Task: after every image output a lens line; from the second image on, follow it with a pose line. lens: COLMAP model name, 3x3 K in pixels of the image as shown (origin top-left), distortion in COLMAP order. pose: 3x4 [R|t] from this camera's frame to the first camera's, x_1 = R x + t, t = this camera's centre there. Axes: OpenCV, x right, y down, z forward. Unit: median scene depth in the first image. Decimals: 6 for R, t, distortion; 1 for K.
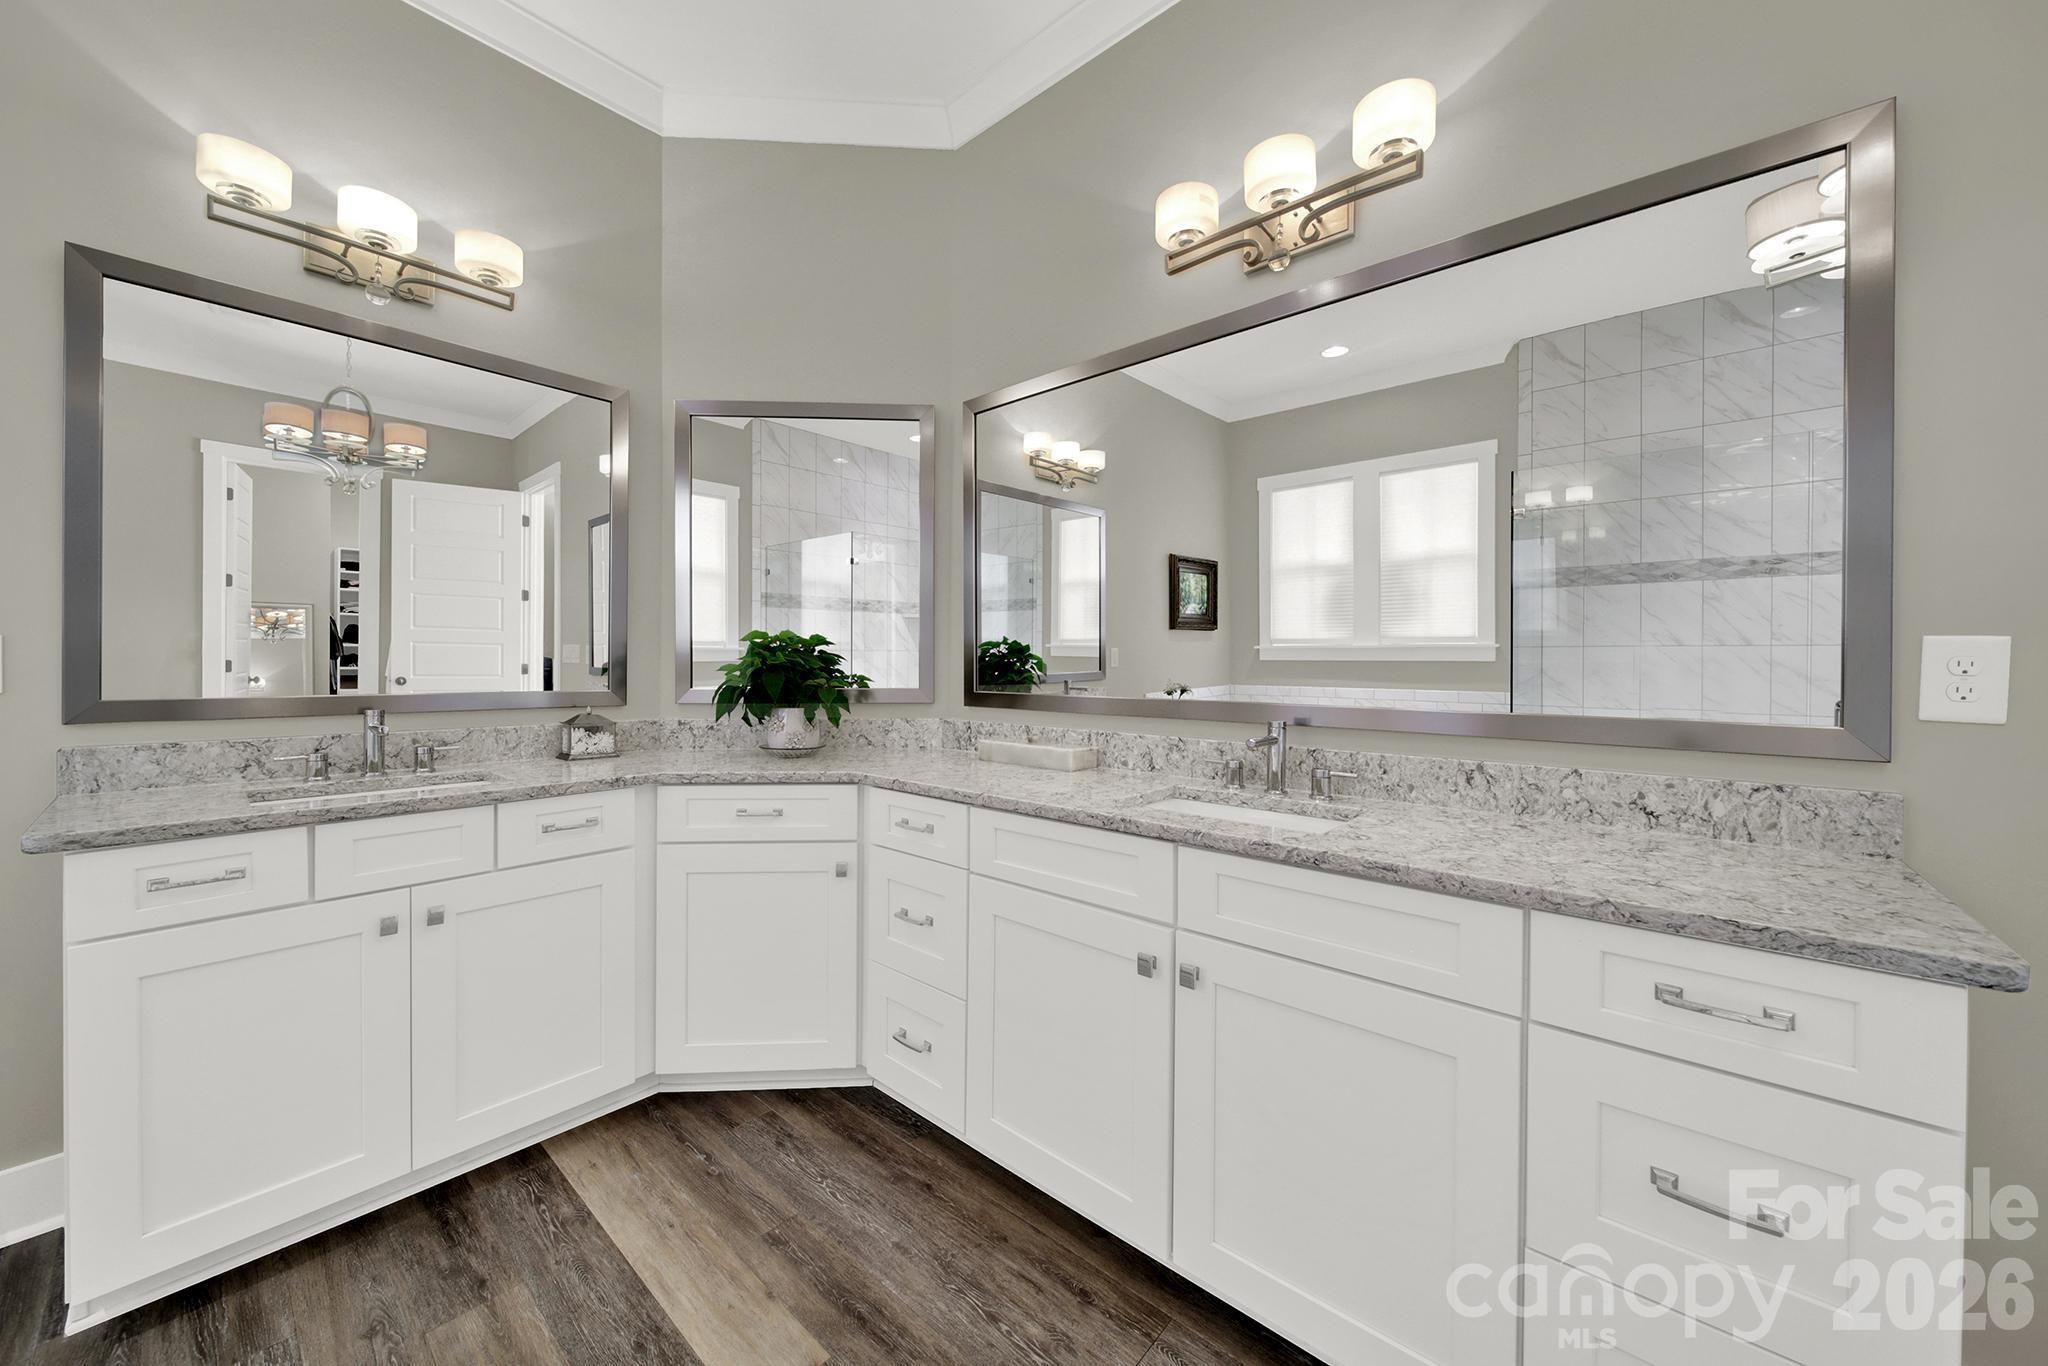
lens RADIAL K [[742.1, 0, 1022.3], [0, 742.1, 669.1], [0, 0, 1]] dist [-0.003724, -0.000364]
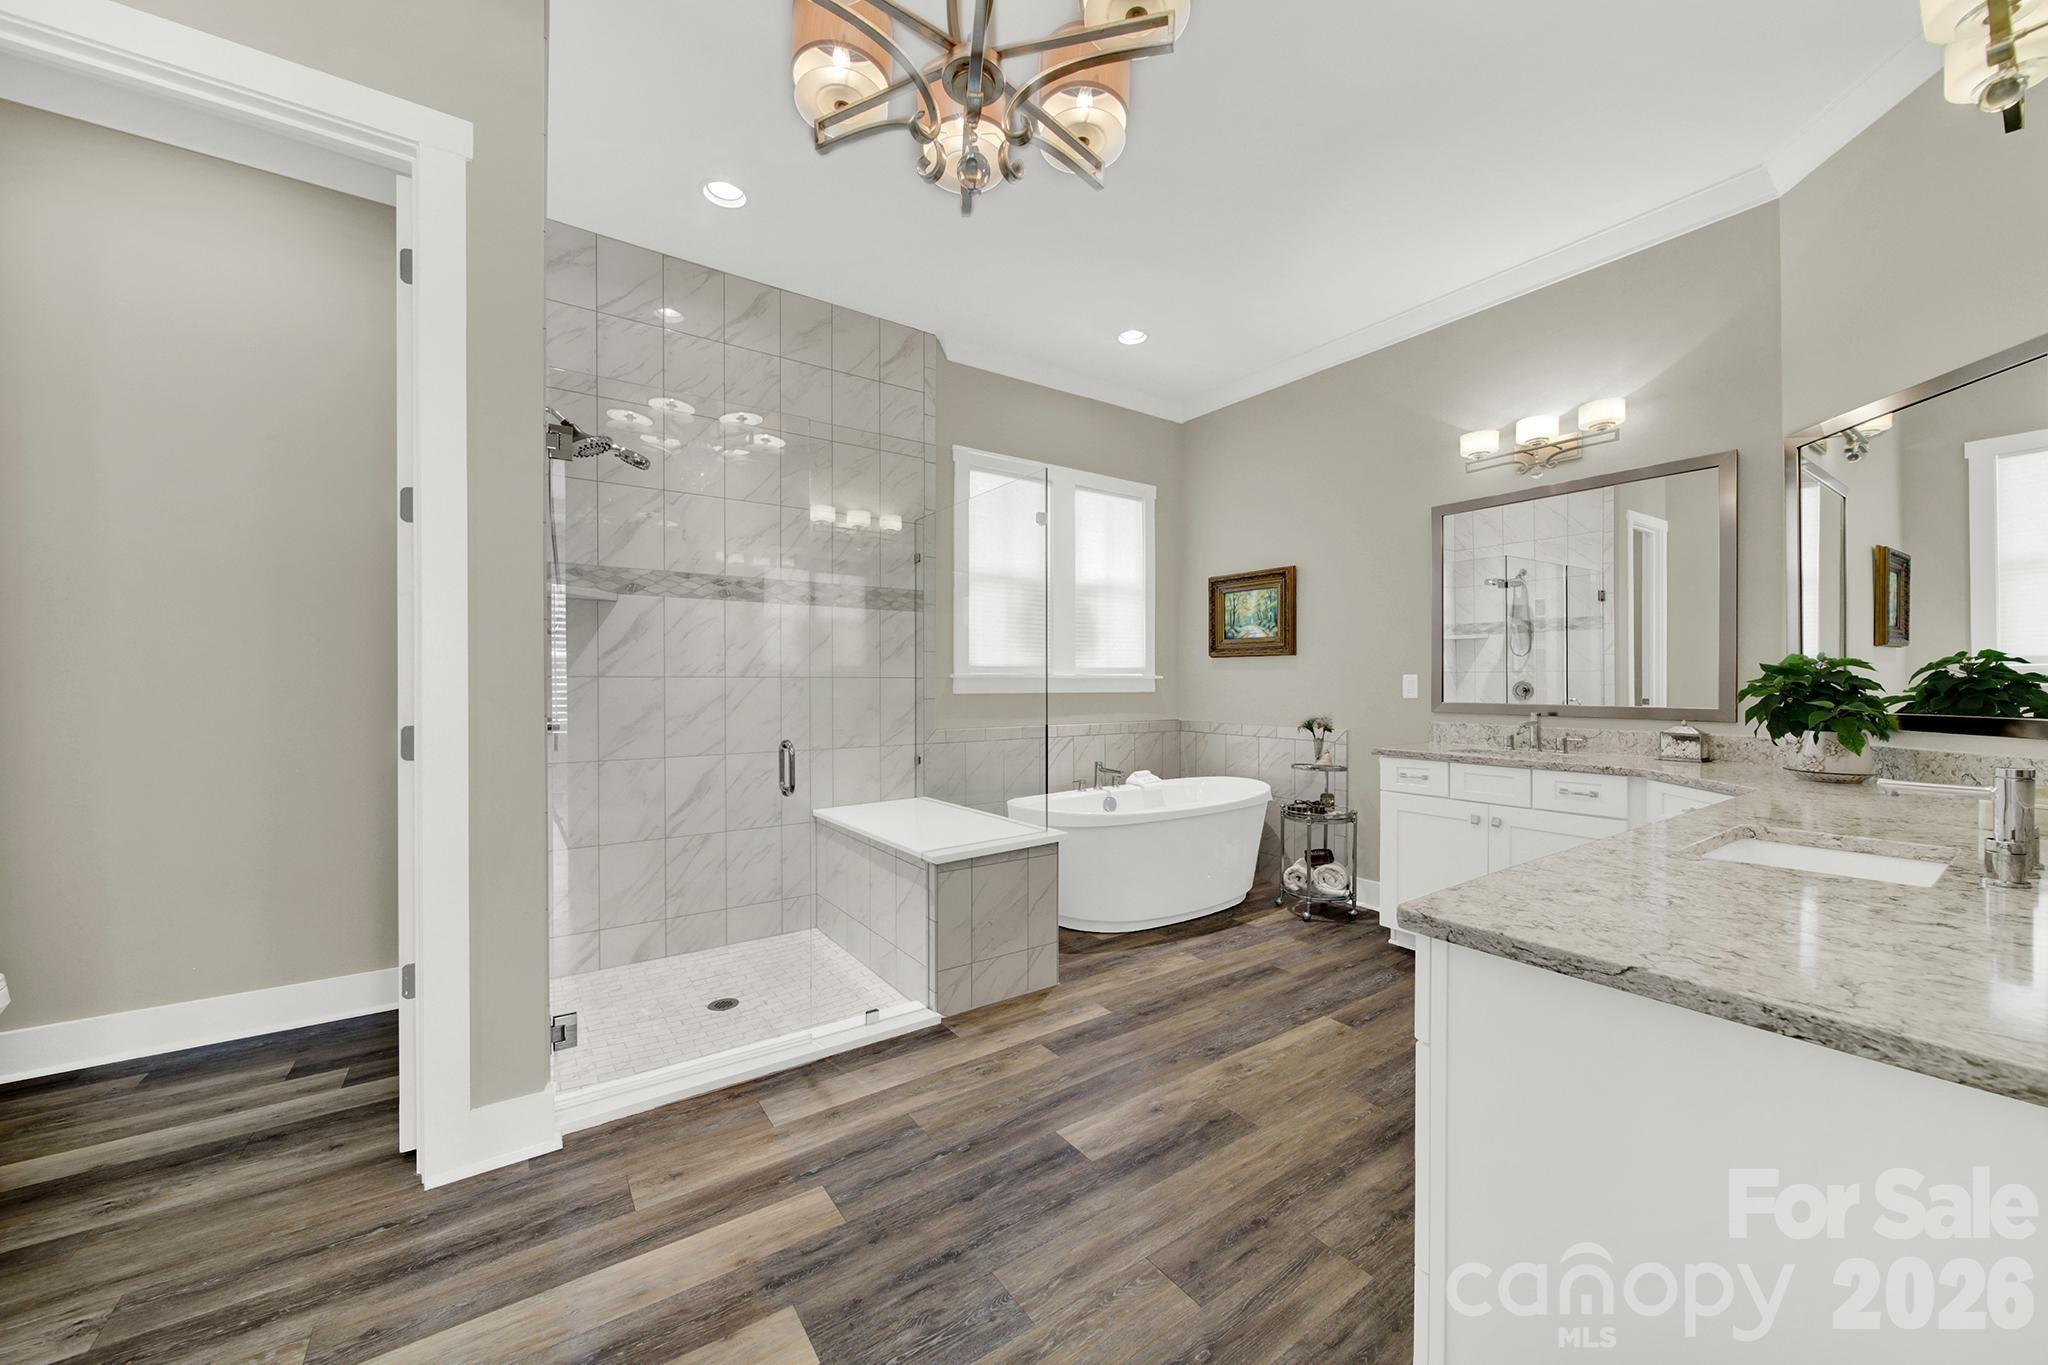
lens RADIAL K [[742.1, 0, 1034.8], [0, 742.1, 692.6], [0, 0, 1]] dist [-0.003724, -0.000364]
pose [[0.241650, -0.017411, 0.970207, -0.415178], [0.005071, 0.999848, 0.016680, -0.025719], [-0.970350, 0.000889, 0.241702, 0.817389]]
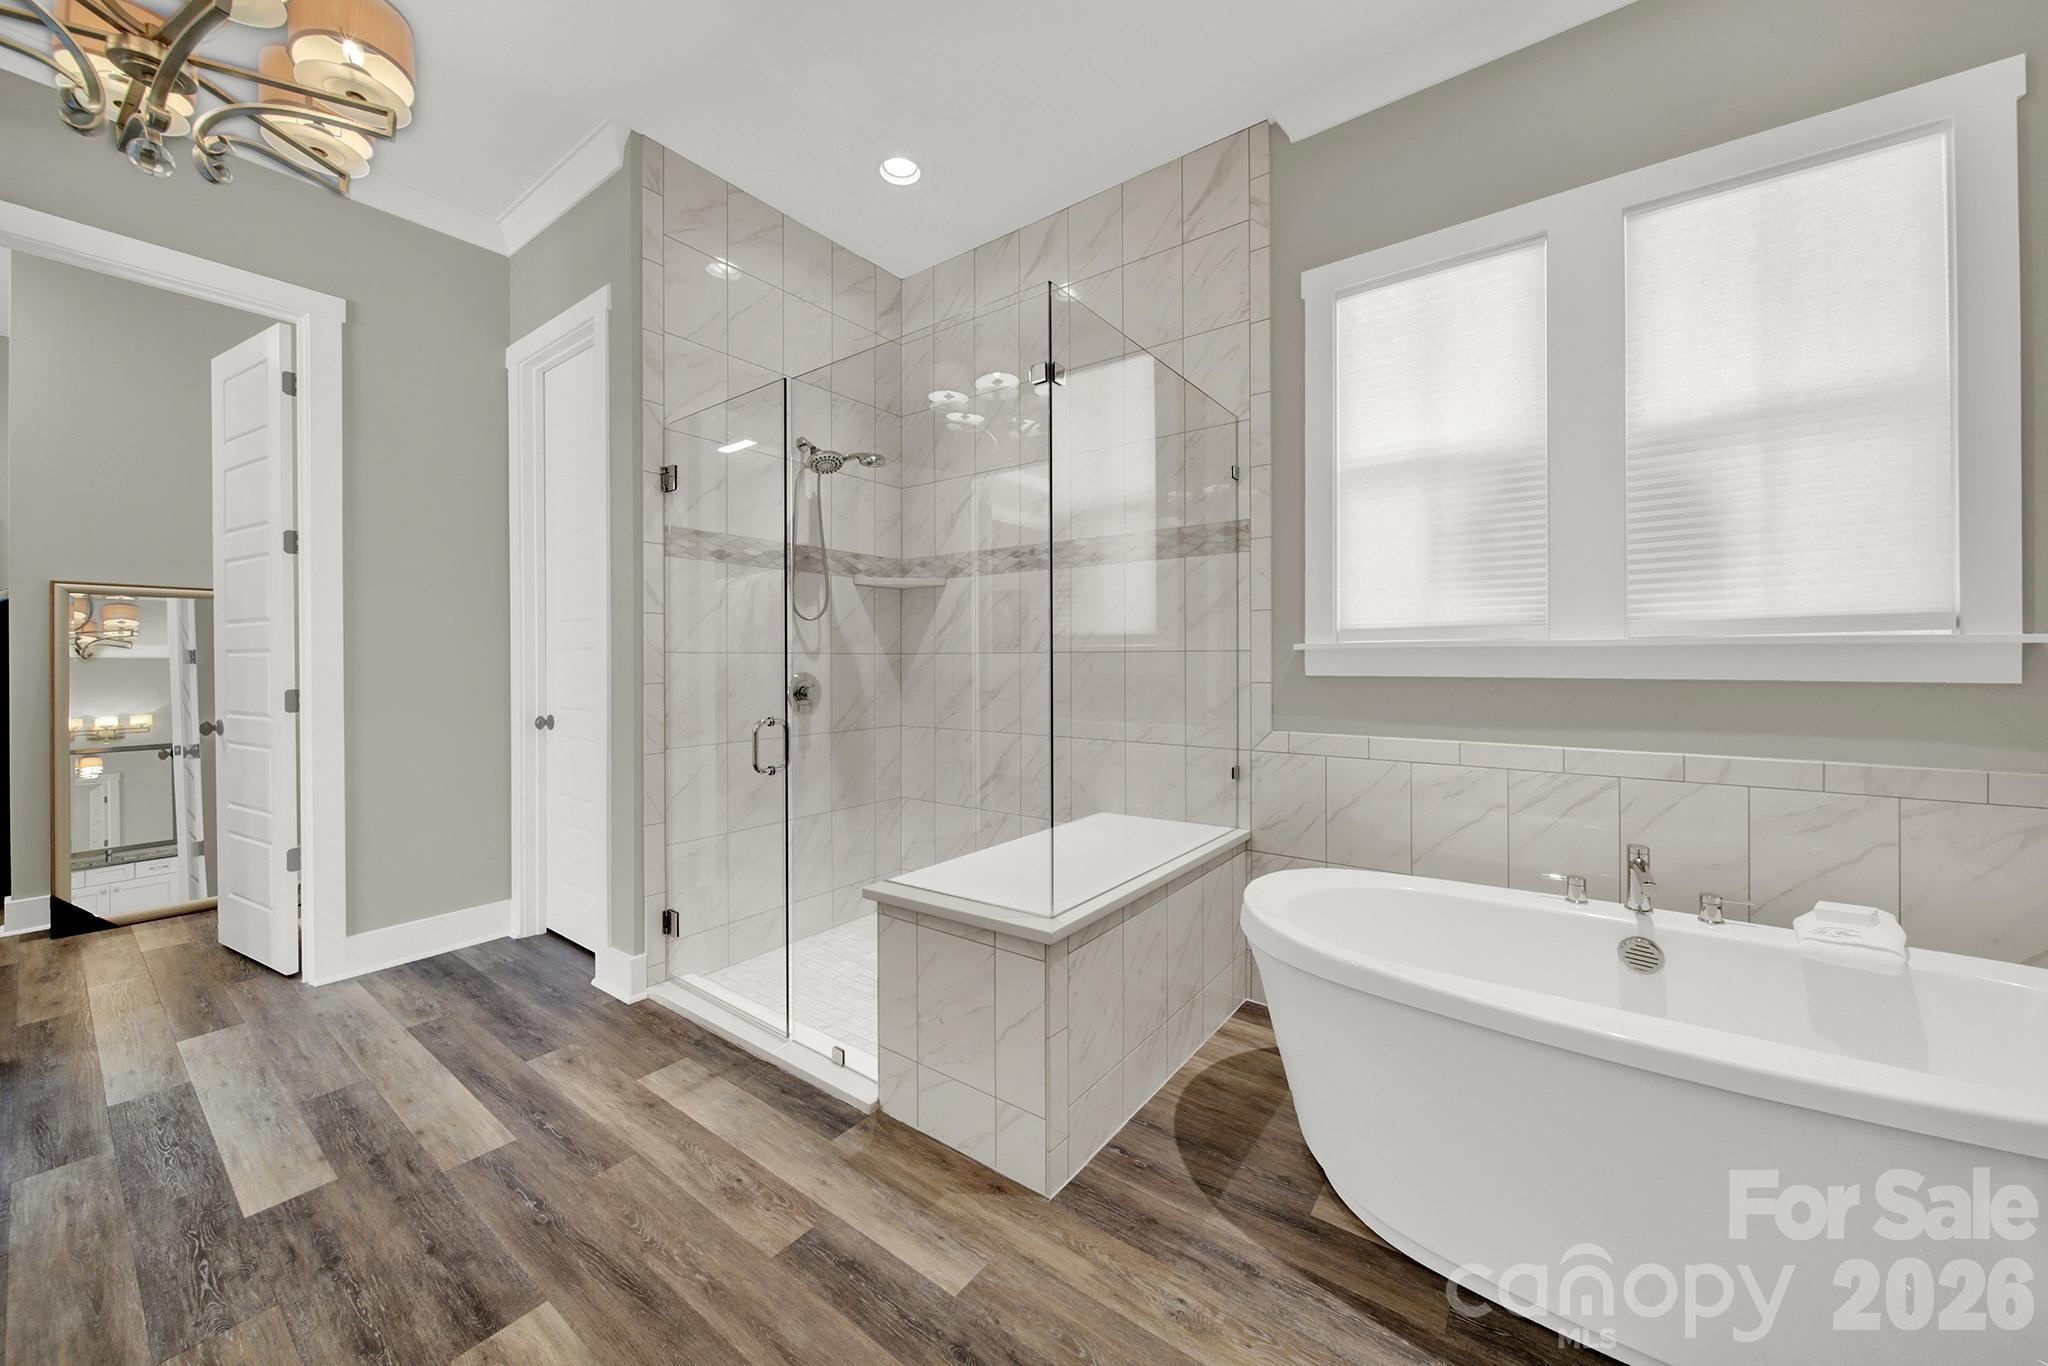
lens RADIAL K [[742.1, 0, 1026.2], [0, 742.1, 662.7], [0, 0, 1]] dist [-0.003724, -0.000364]
pose [[0.997232, -0.006198, 0.074091, 0.124913], [0.006252, 0.999980, -0.000497, -0.021018], [-0.074086, 0.000959, 0.997251, 0.615136]]
